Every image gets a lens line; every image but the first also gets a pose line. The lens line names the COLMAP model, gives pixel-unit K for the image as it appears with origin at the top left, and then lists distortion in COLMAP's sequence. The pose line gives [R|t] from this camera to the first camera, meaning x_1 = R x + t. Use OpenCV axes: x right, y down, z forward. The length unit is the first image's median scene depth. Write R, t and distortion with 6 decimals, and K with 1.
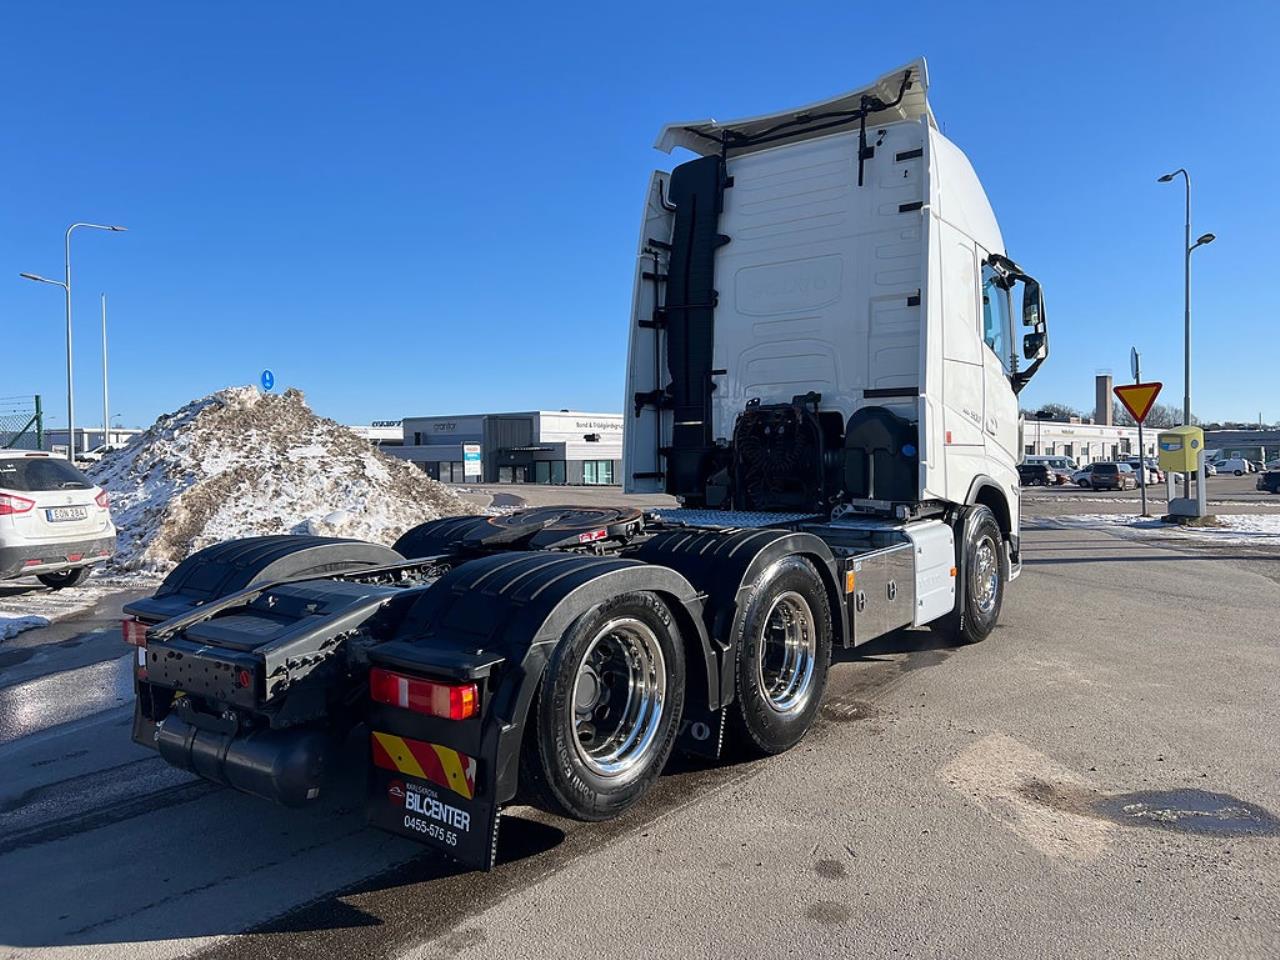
lens RADIAL K [[959.2, 0, 657.1], [0, 959.2, 468.3], [0, 0, 1]] dist [0.085040, -0.120271]
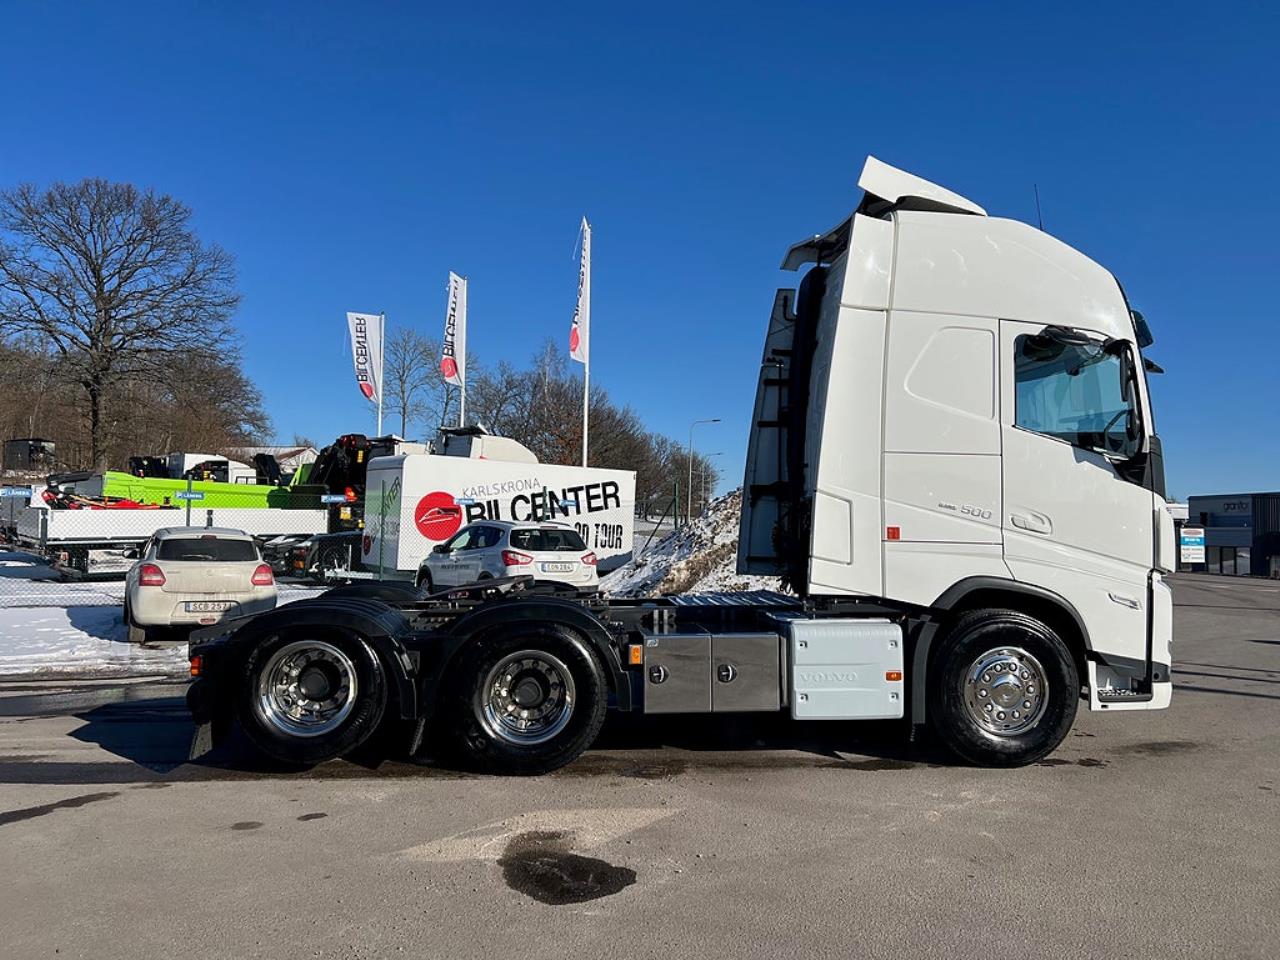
lens RADIAL K [[961.7, 0, 661.3], [0, 961.7, 474.4], [0, 0, 1]] dist [0.089140, -0.113095]
pose [[0.670480, -0.015255, -0.741770, 0.743555], [-0.038454, 0.997730, -0.055278, -0.024362], [0.740930, 0.065587, 0.668372, 0.157642]]
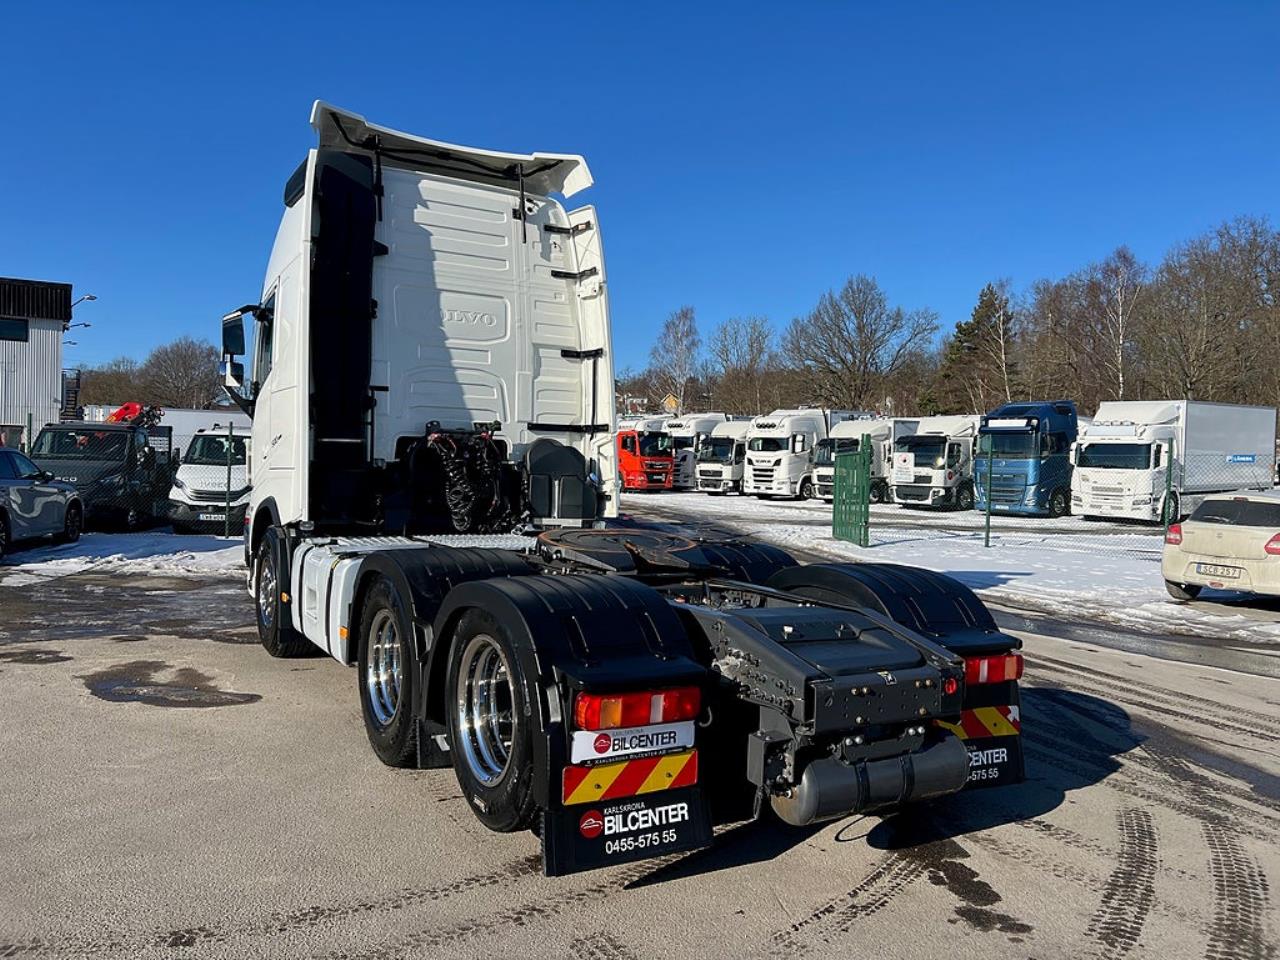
lens RADIAL K [[942.5, 0, 640.0], [0, 942.5, 480.0], [0, 0, 1]] dist [0.079768, -0.107503]
pose [[0.384319, 0.014284, 0.923090, -0.683445], [-0.006453, 0.999897, -0.012786, -0.000213], [-0.923178, -0.001043, 0.384372, 0.400496]]
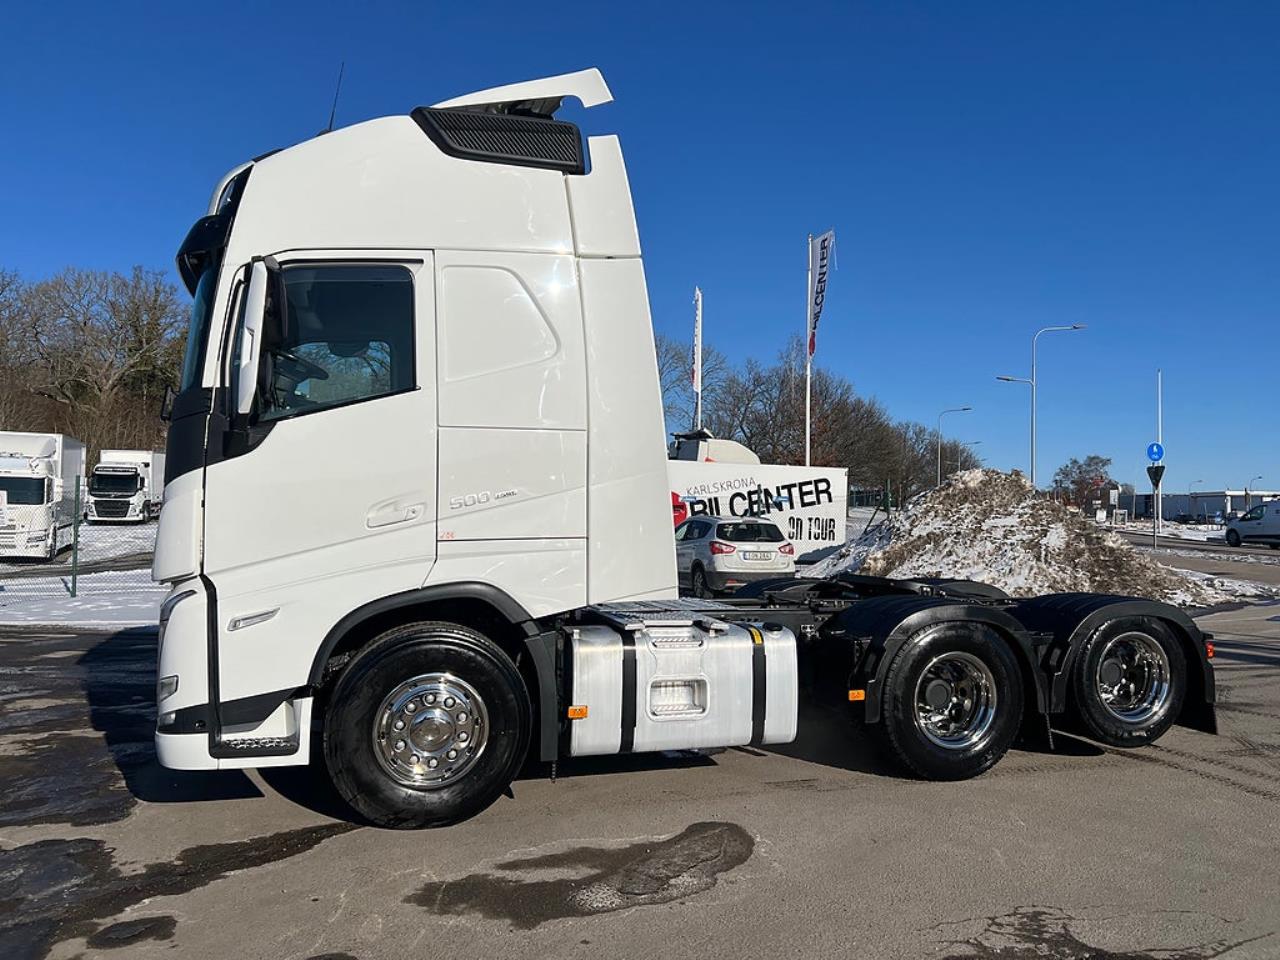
lens RADIAL K [[977.1, 0, 640.0], [0, 977.1, 480.0], [0, 0, 1]] dist [0.069904, -0.081358]
pose [[0.434086, -0.017736, -0.900697, 1.069707], [-0.028169, 0.999050, -0.033249, -0.029558], [0.900431, 0.039805, 0.433174, 0.081738]]
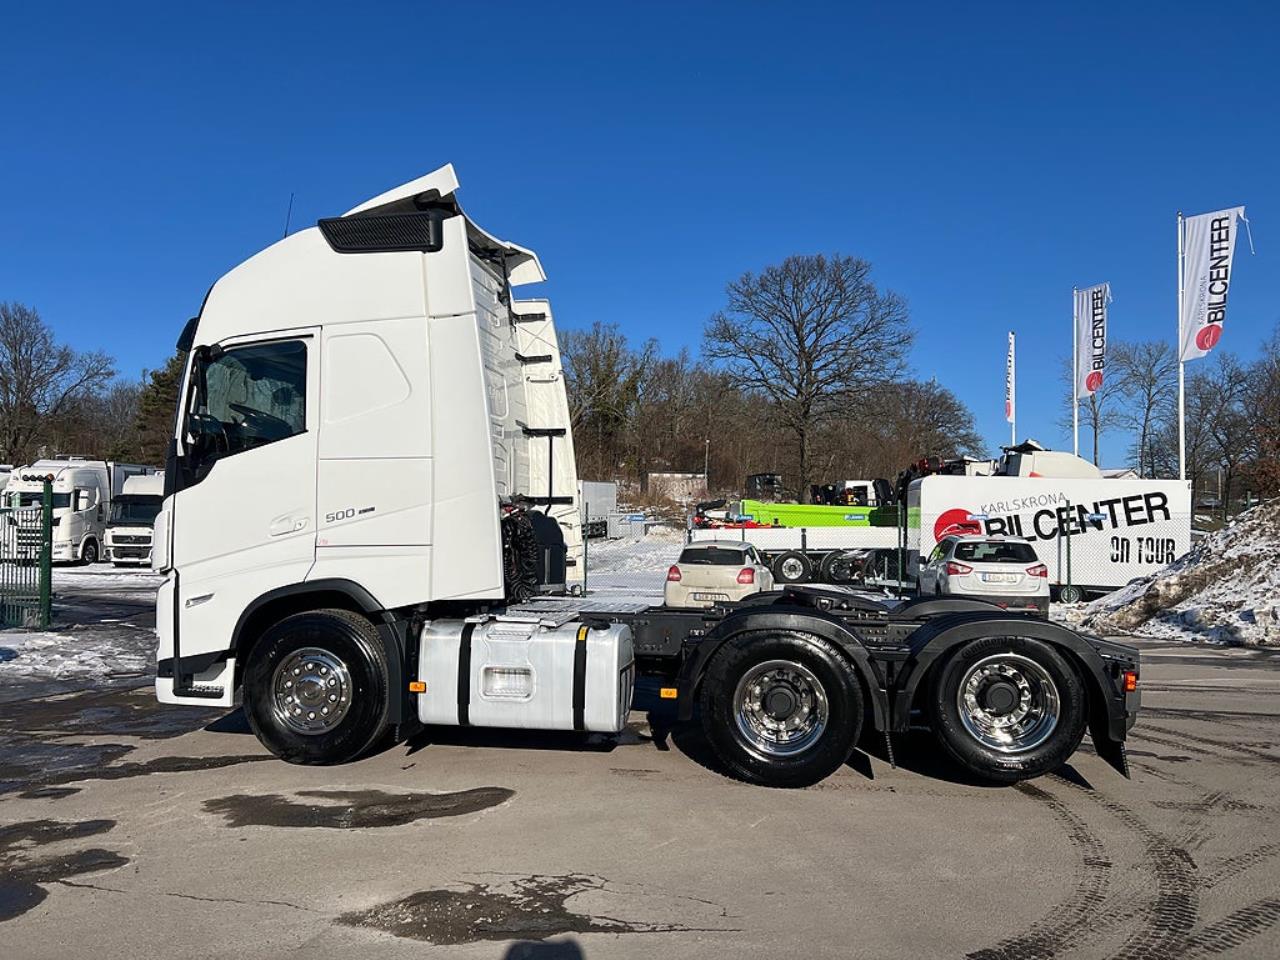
lens RADIAL K [[974.3, 0, 623.9], [0, 974.3, 474.7], [0, 0, 1]] dist [0.039822, -0.032298]
pose [[-0.032529, -0.048522, -0.998292, 1.274630], [-0.025649, 0.998532, -0.047698, -0.035747], [0.999142, 0.024053, -0.033726, 0.550108]]
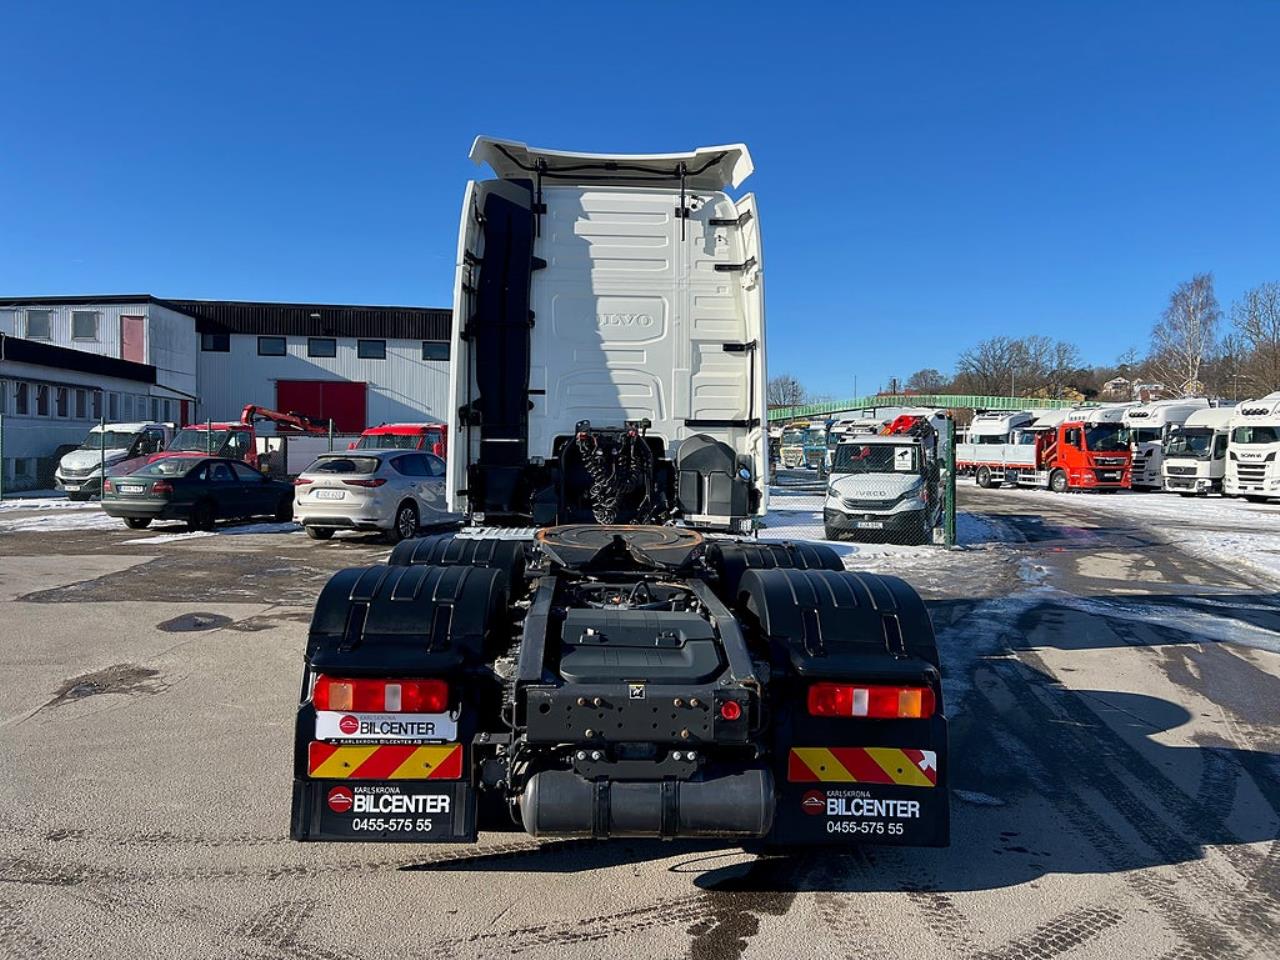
lens RADIAL K [[946.5, 0, 647.1], [0, 946.5, 477.3], [0, 0, 1]] dist [0.088866, -0.114001]
pose [[0.770392, 0.015835, 0.637374, -0.479245], [-0.013230, 0.999873, -0.008851, -0.001932], [-0.637433, -0.001613, 0.770504, 0.144536]]
